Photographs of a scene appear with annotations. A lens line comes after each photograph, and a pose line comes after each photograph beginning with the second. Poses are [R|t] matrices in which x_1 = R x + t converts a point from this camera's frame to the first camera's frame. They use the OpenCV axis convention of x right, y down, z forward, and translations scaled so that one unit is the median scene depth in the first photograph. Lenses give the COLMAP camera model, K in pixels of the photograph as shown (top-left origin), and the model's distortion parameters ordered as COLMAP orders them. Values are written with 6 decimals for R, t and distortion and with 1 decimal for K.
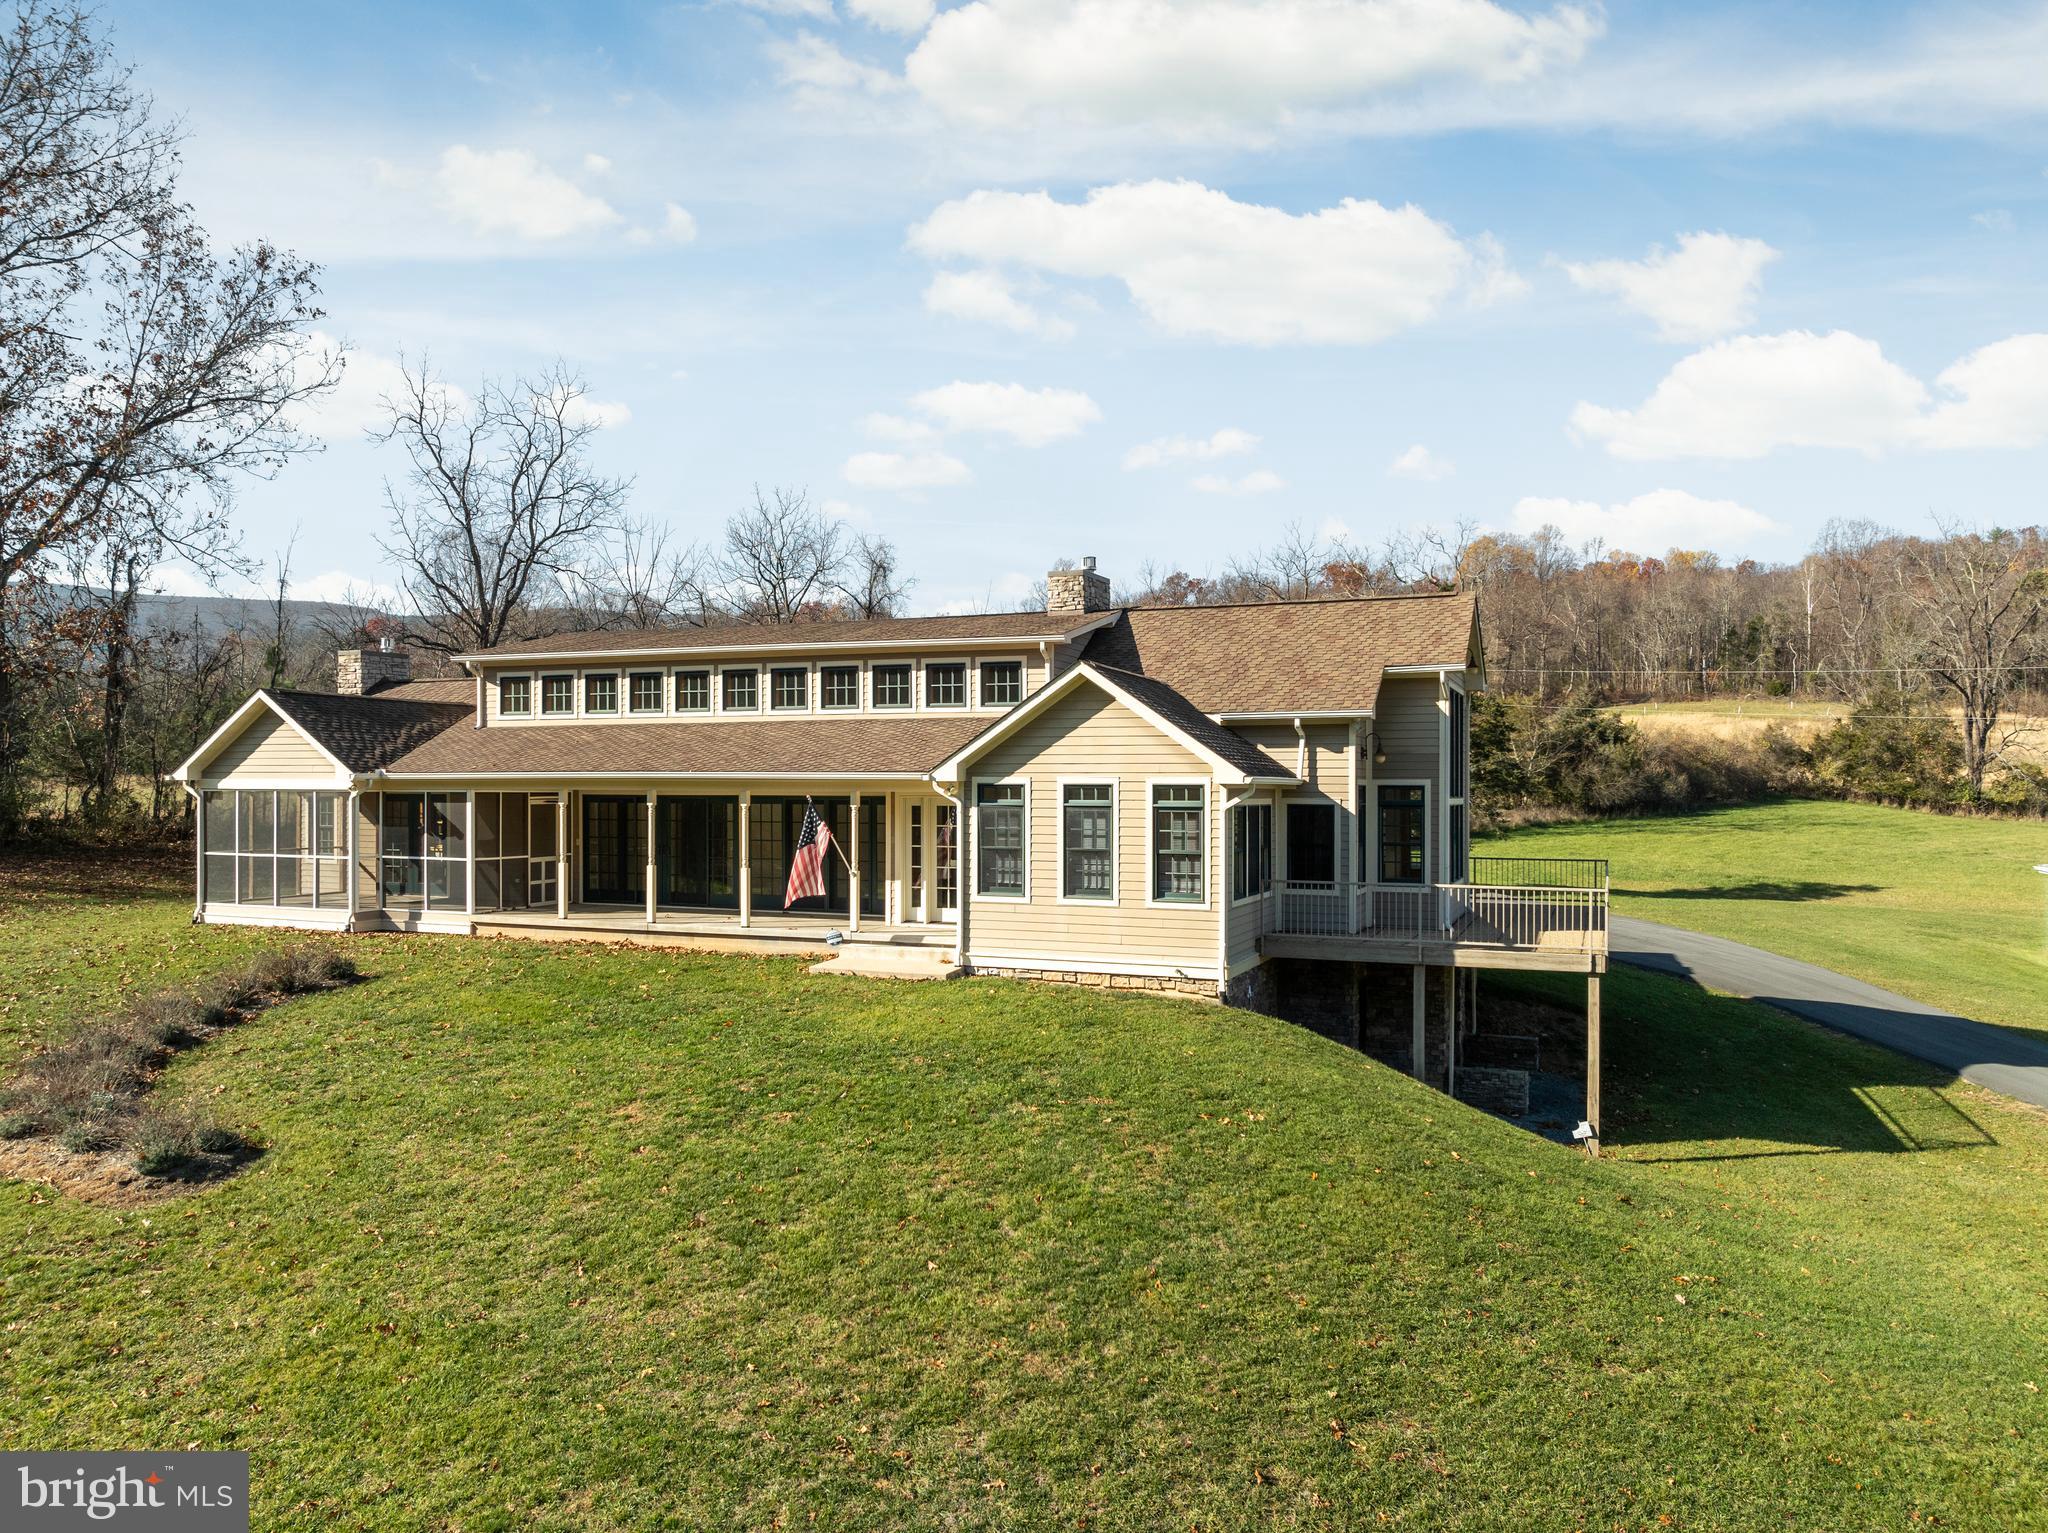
lens RADIAL K [[1431.1, 0, 1026.8], [0, 1431.1, 788.9], [0, 0, 1]] dist [-0.041799, 0.001801]
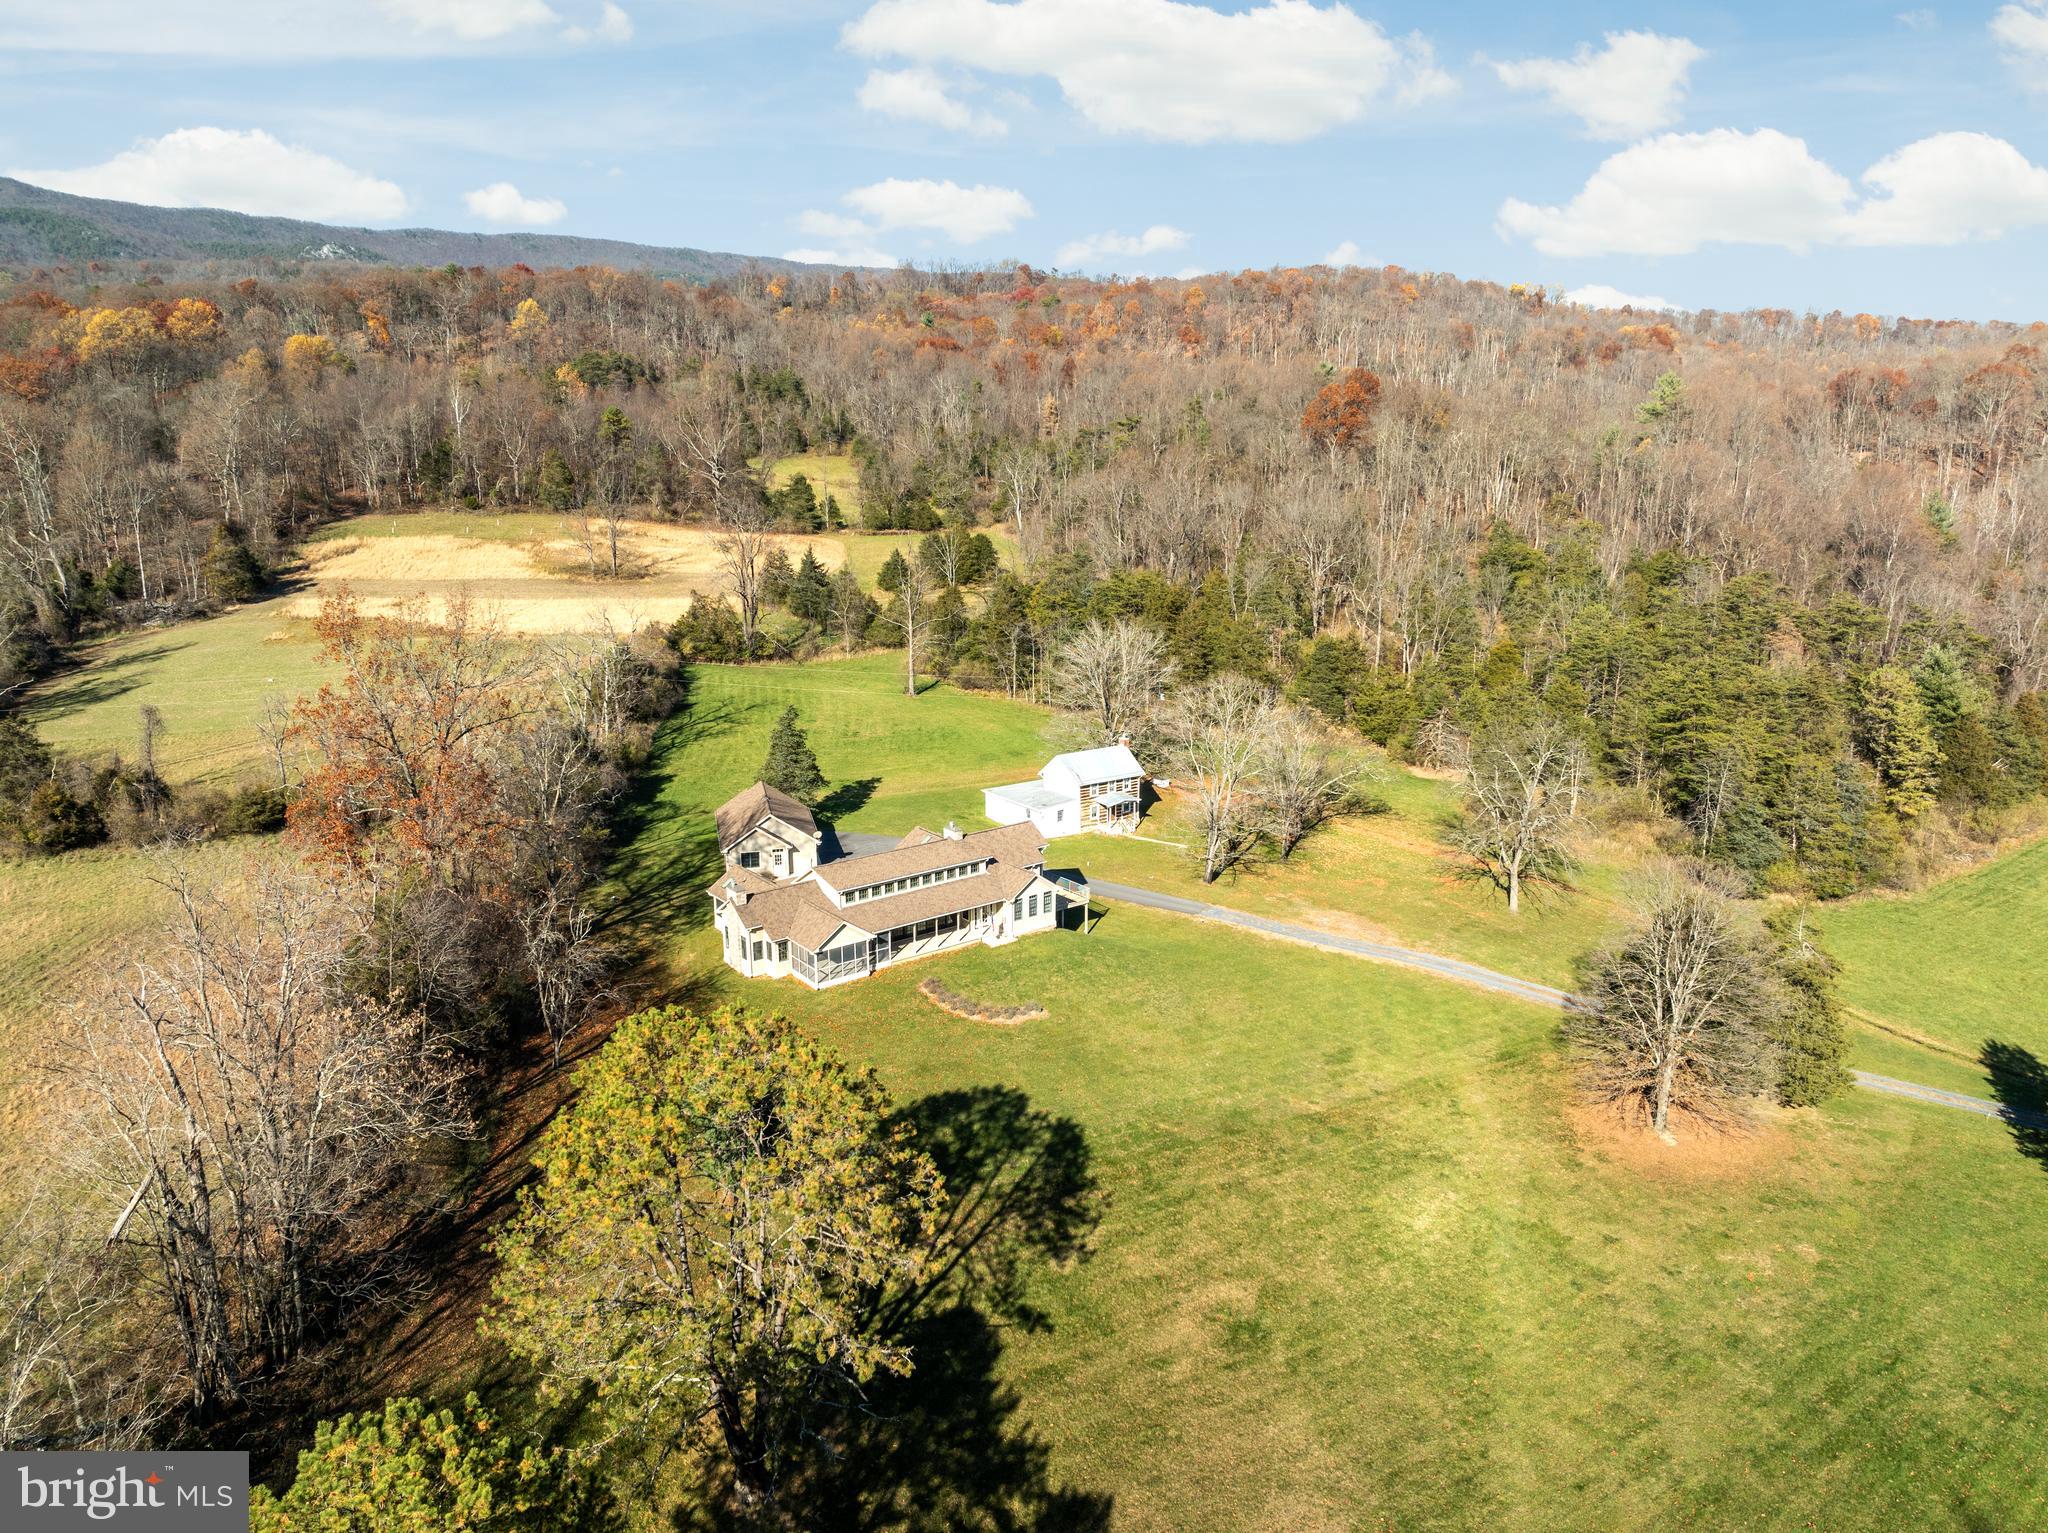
lens RADIAL K [[1431.1, 0, 1026.8], [0, 1431.1, 788.9], [0, 0, 1]] dist [-0.041799, 0.001801]
pose [[0.503728, -0.219967, 0.835388, -3.384514], [-0.000500, 0.966964, 0.254914, -1.361397], [-0.863862, -0.128825, 0.486977, -1.137097]]
